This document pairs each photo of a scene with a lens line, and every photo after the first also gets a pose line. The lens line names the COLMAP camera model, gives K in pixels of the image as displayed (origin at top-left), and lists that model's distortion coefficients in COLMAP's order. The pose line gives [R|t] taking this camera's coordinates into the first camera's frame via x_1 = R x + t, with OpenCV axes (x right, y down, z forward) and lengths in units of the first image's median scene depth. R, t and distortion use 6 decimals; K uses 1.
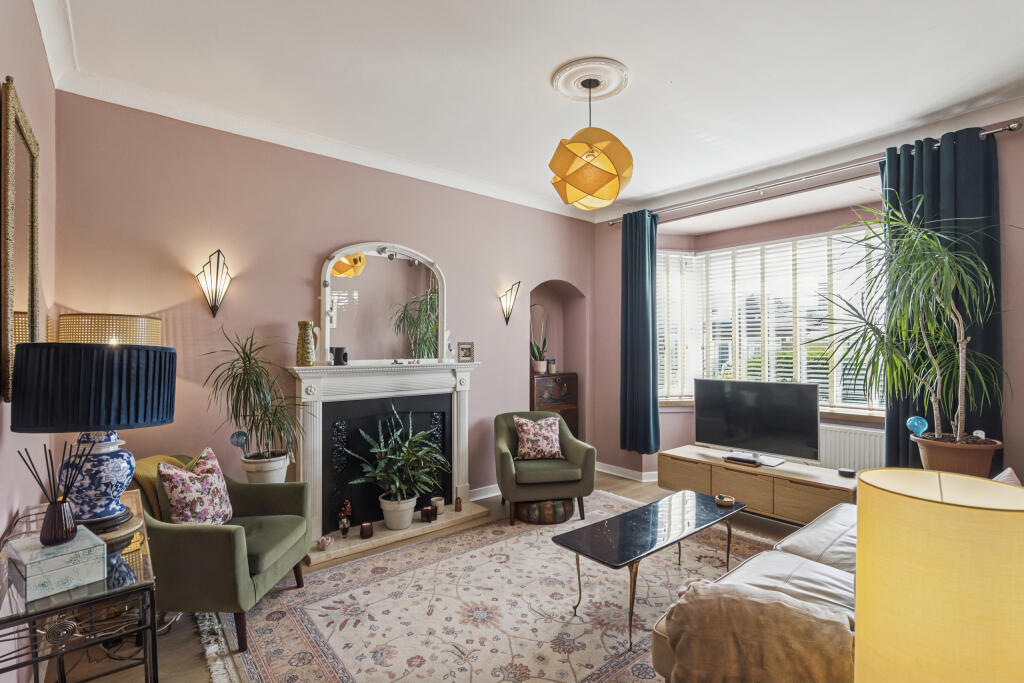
lens RADIAL K [[480.9, 0, 511.8], [0, 480.9, 345.2], [0, 0, 1]] dist [-0.000590, 0.000044]
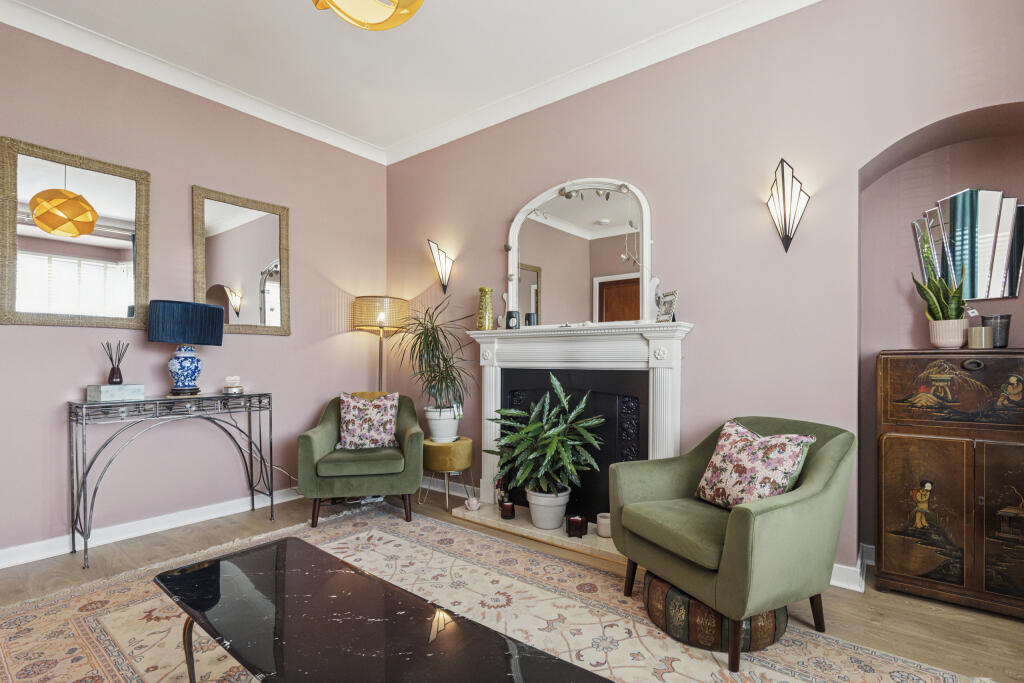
lens RADIAL K [[488.6, 0, 511.9], [0, 488.6, 360.4], [0, 0, 1]] dist [-0.004819, -0.000341]
pose [[0.205415, 0.005630, -0.978659, 0.600698], [0.006112, 0.999957, 0.007035, 0.096713], [0.978656, -0.007427, 0.205371, 0.824598]]
